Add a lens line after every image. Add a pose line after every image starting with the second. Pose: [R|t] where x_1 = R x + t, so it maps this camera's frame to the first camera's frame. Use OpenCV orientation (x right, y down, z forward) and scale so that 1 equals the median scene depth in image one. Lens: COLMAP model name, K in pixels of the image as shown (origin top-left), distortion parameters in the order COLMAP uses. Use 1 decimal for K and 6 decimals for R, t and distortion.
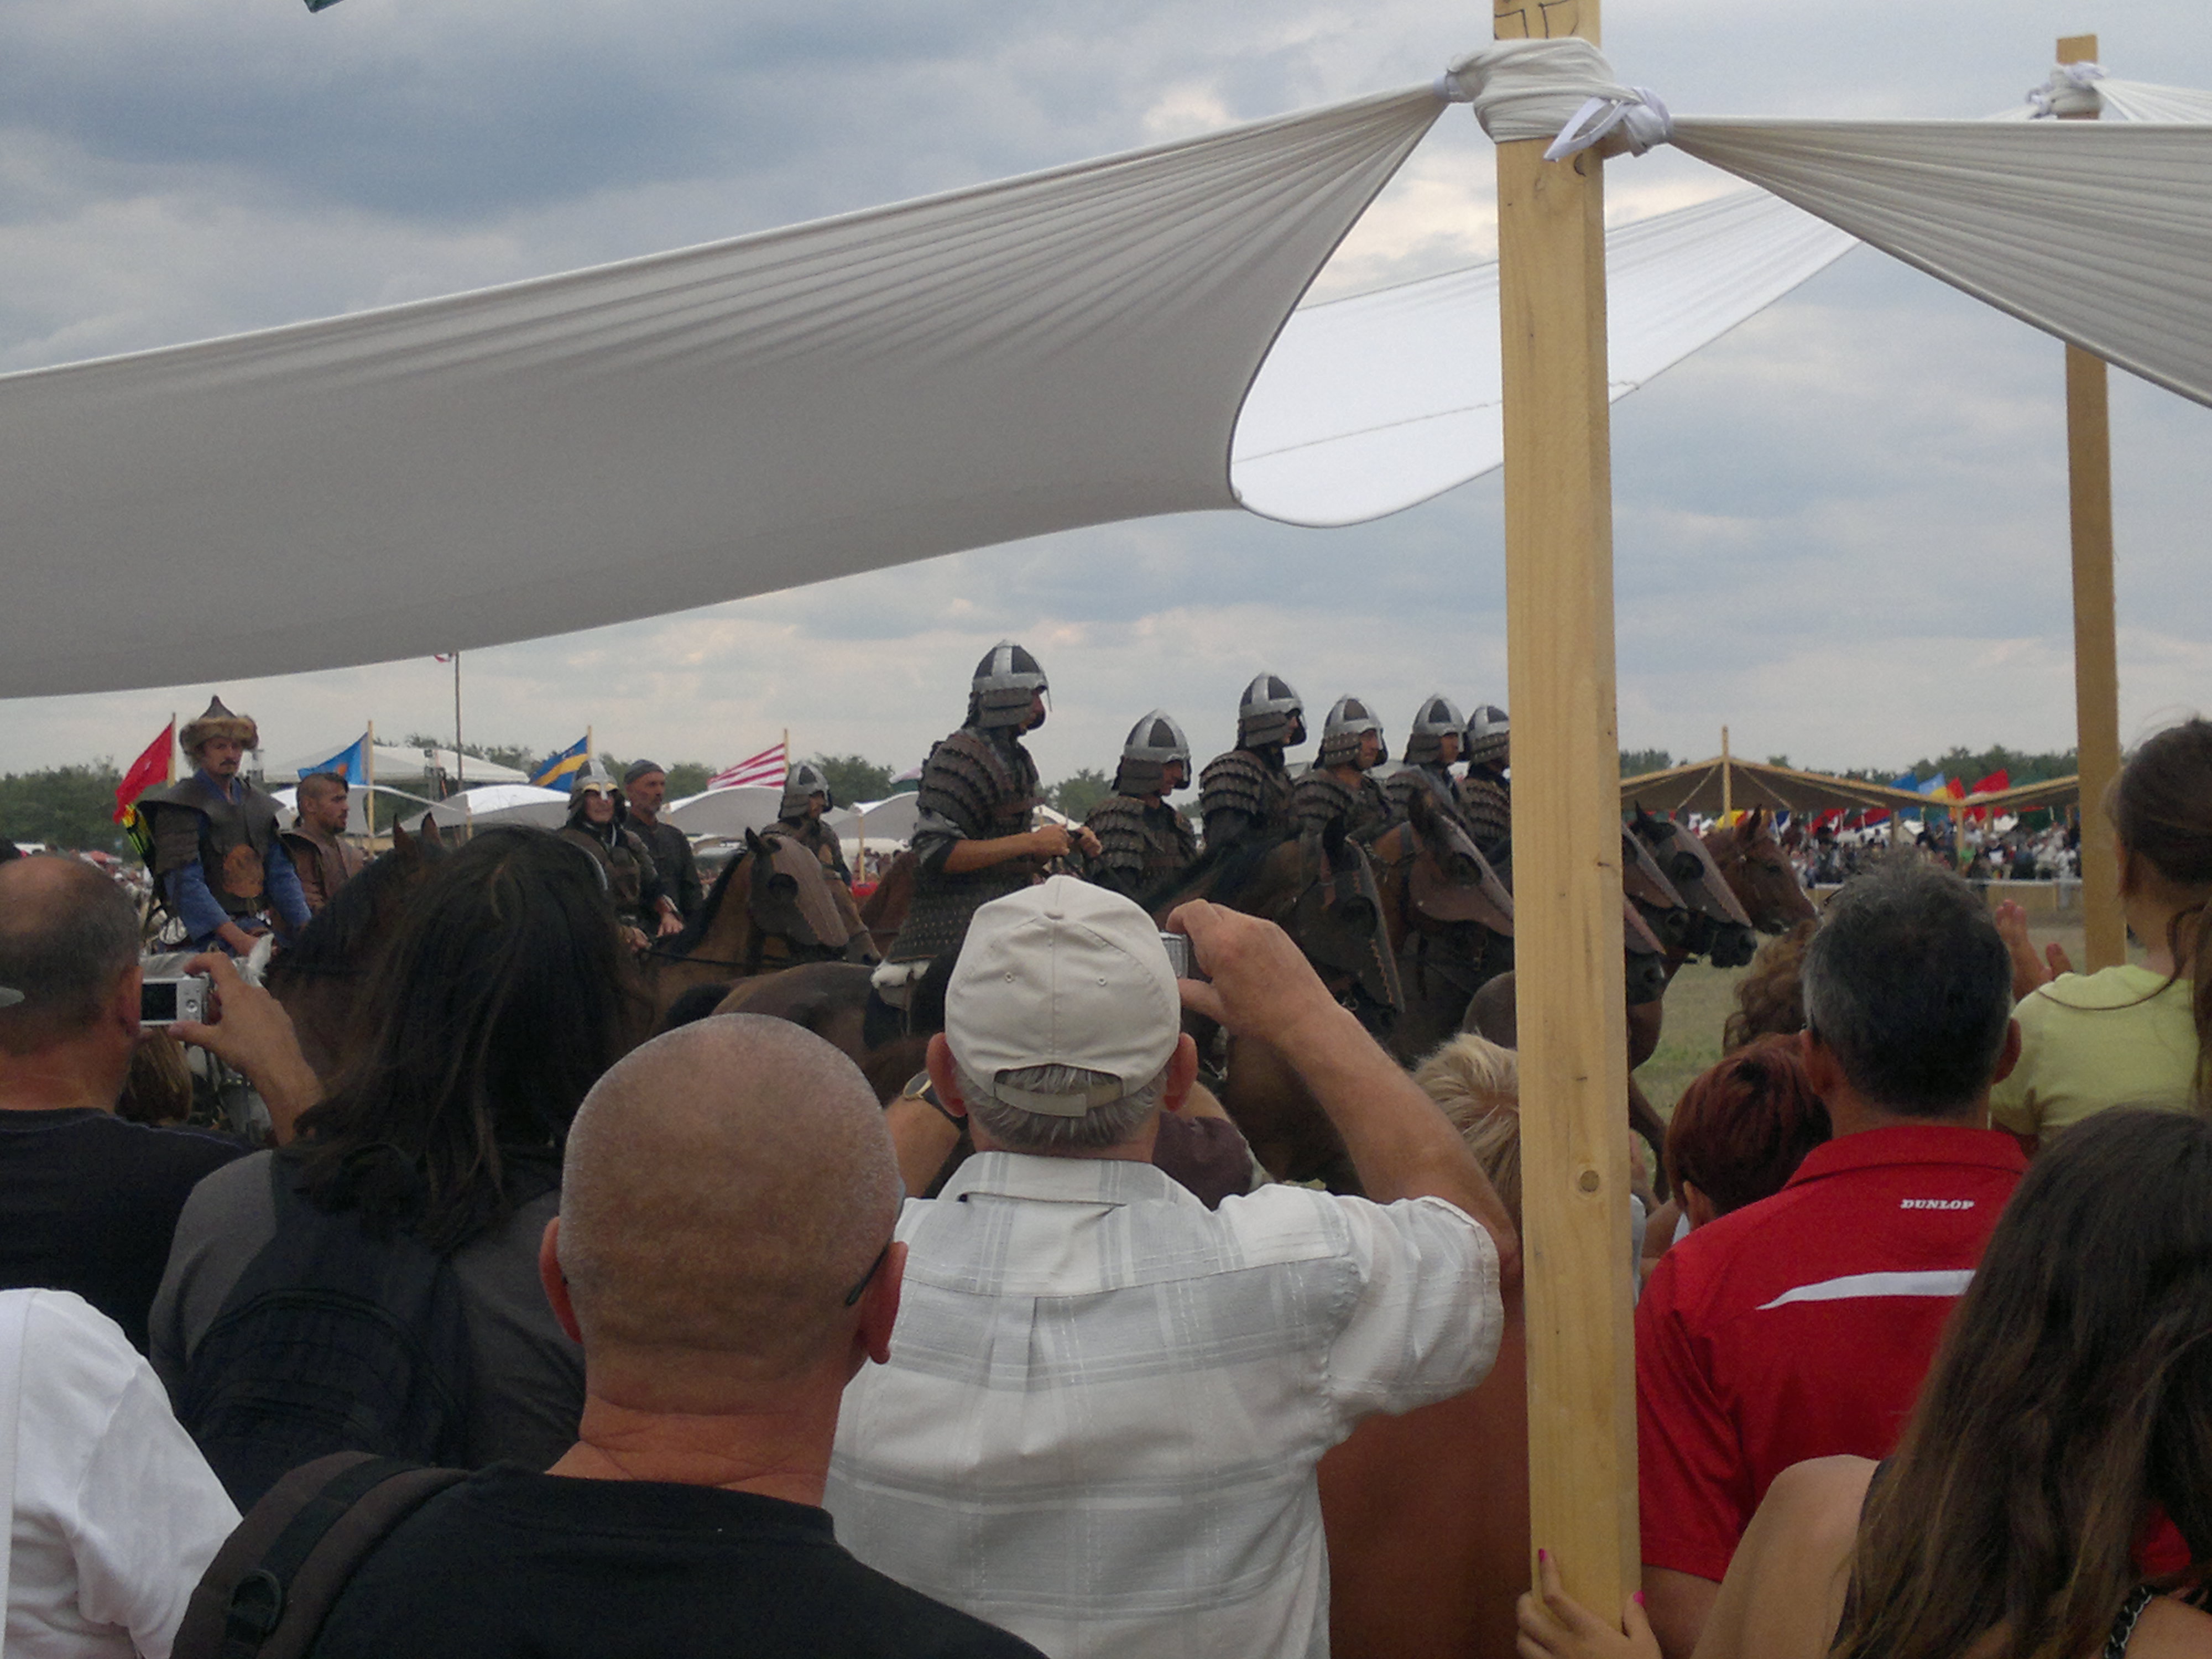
lens RADIAL K [[3598.6, 0, 1066.7], [0, 3598.6, 849.6], [0, 0, 1]] dist [0.060316, 0.000000]
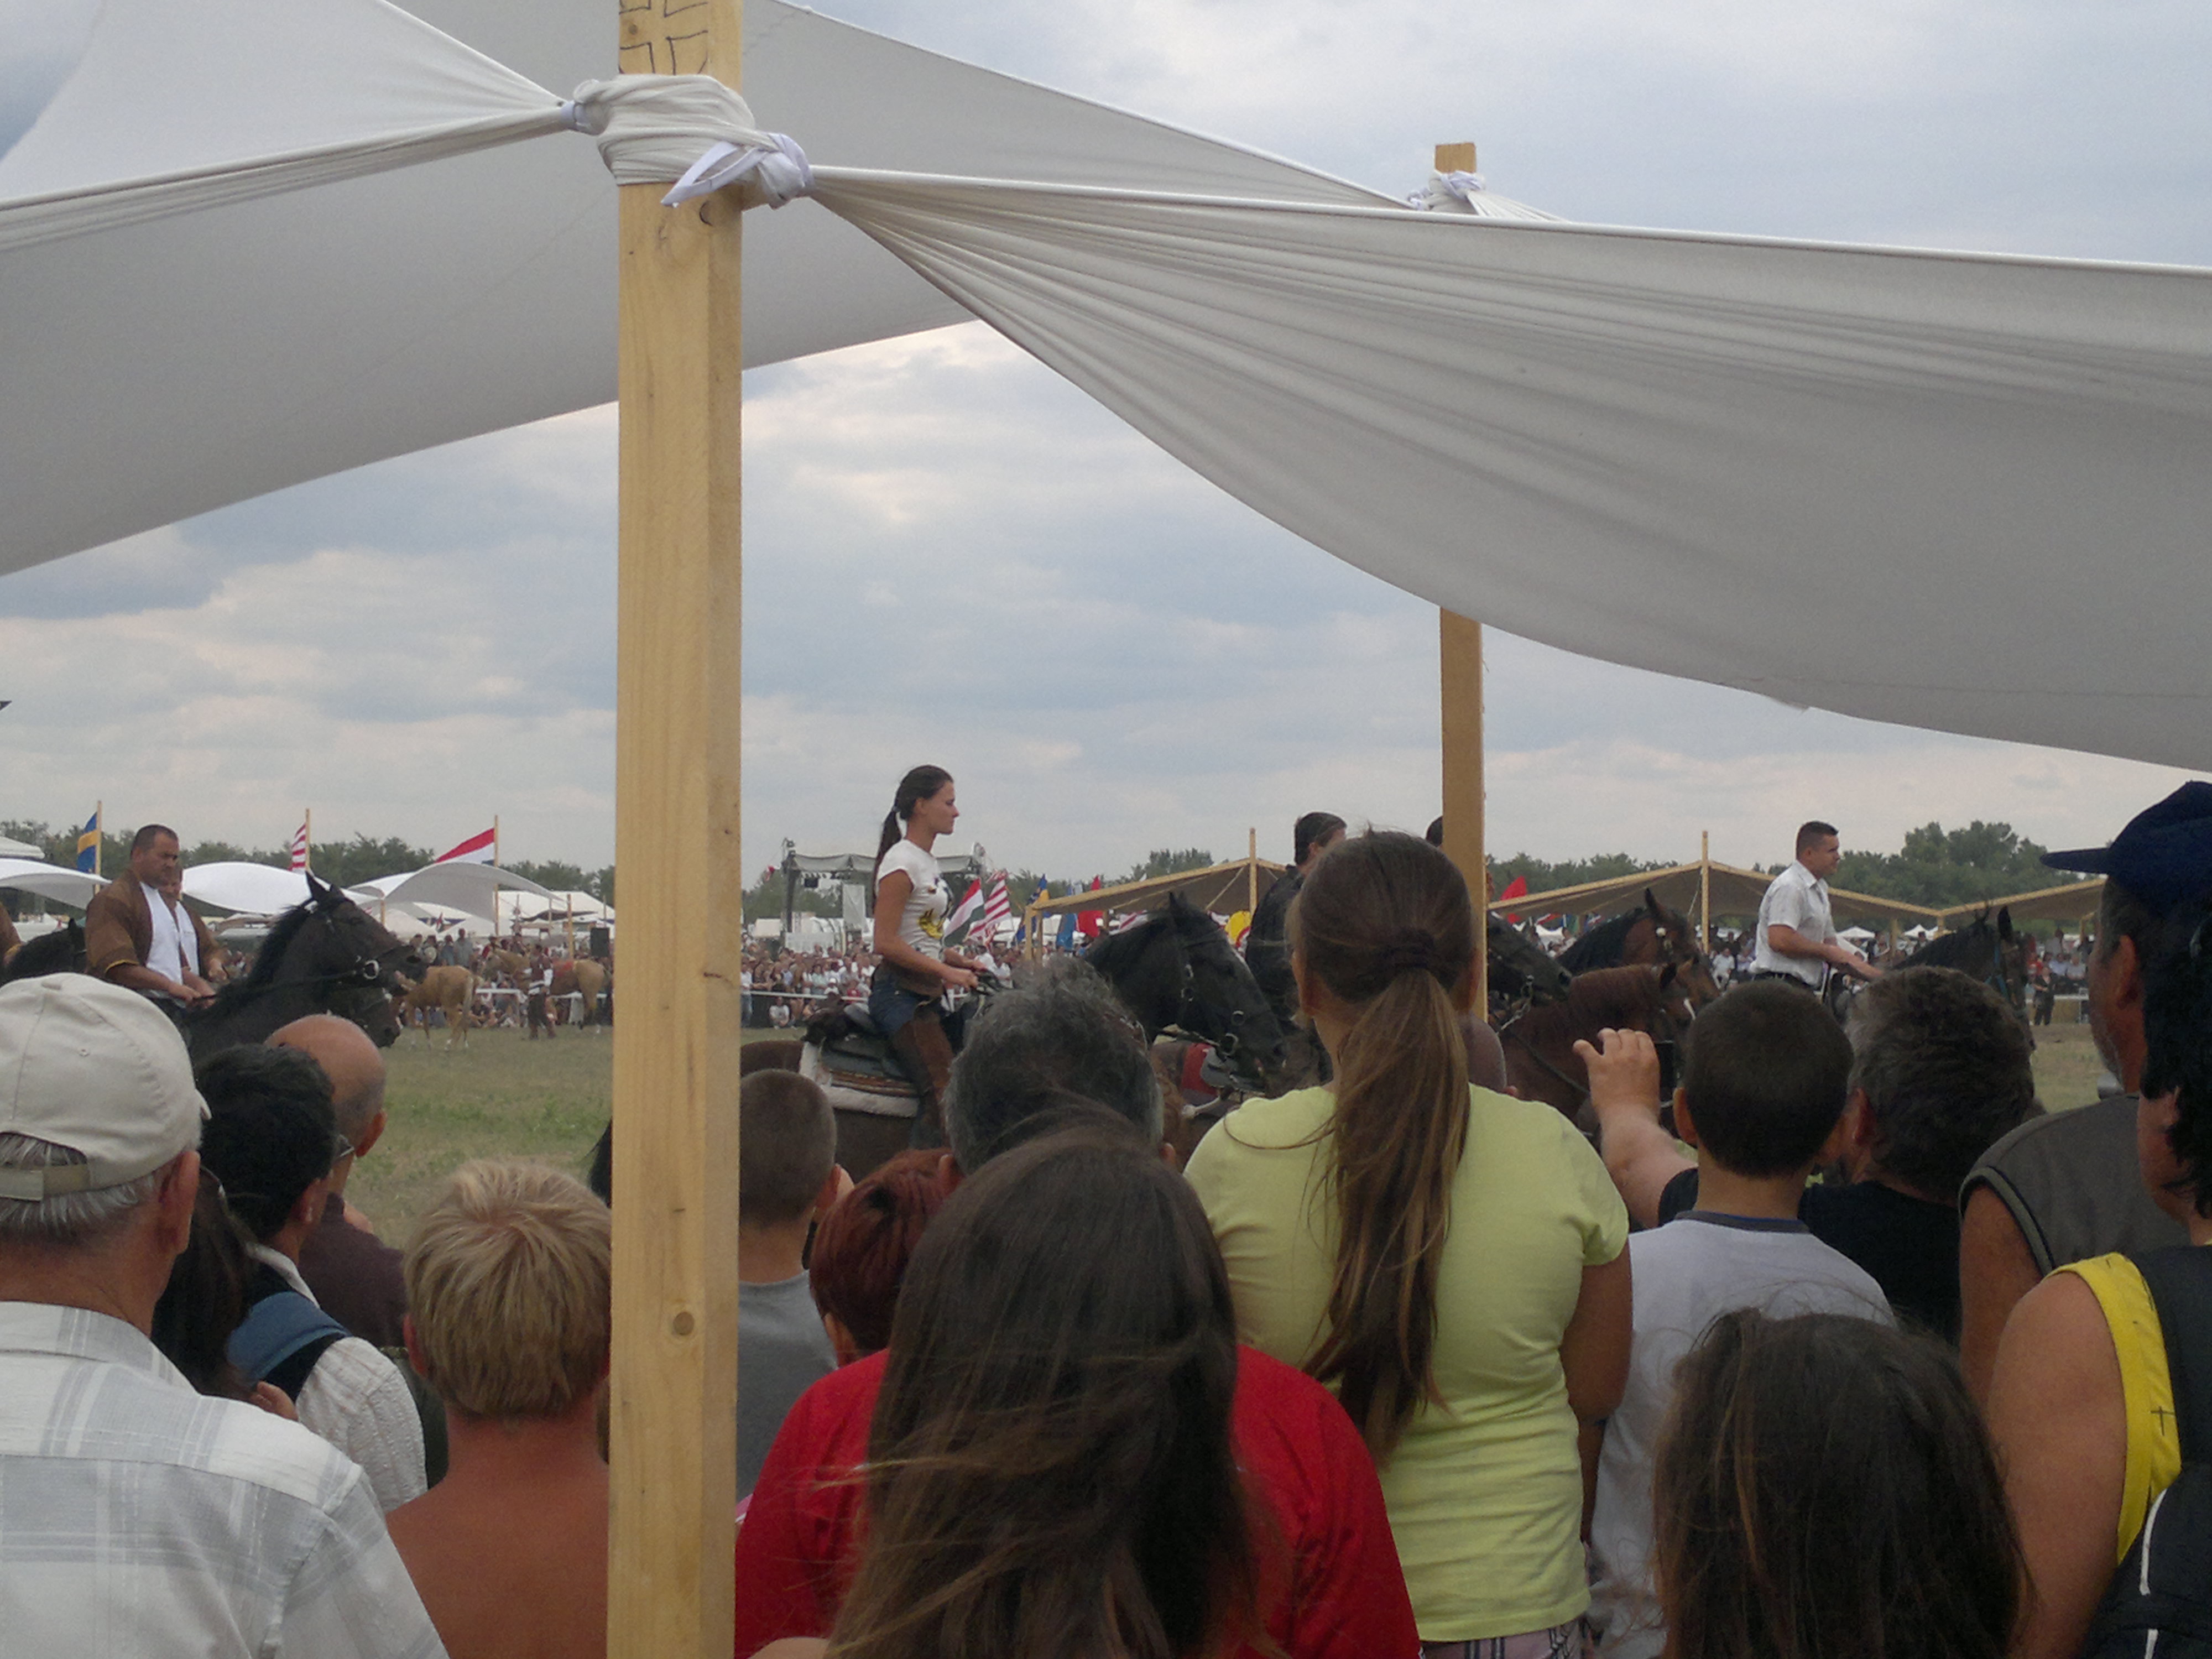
lens RADIAL K [[3598.6, 0, 1098.6], [0, 3598.6, 804.3], [0, 0, 1]] dist [0.060316, 0.000000]
pose [[0.991489, 0.024516, 0.127860, 0.126736], [-0.019603, 0.999026, -0.039543, -0.004494], [-0.128705, 0.036700, 0.991004, 0.079842]]
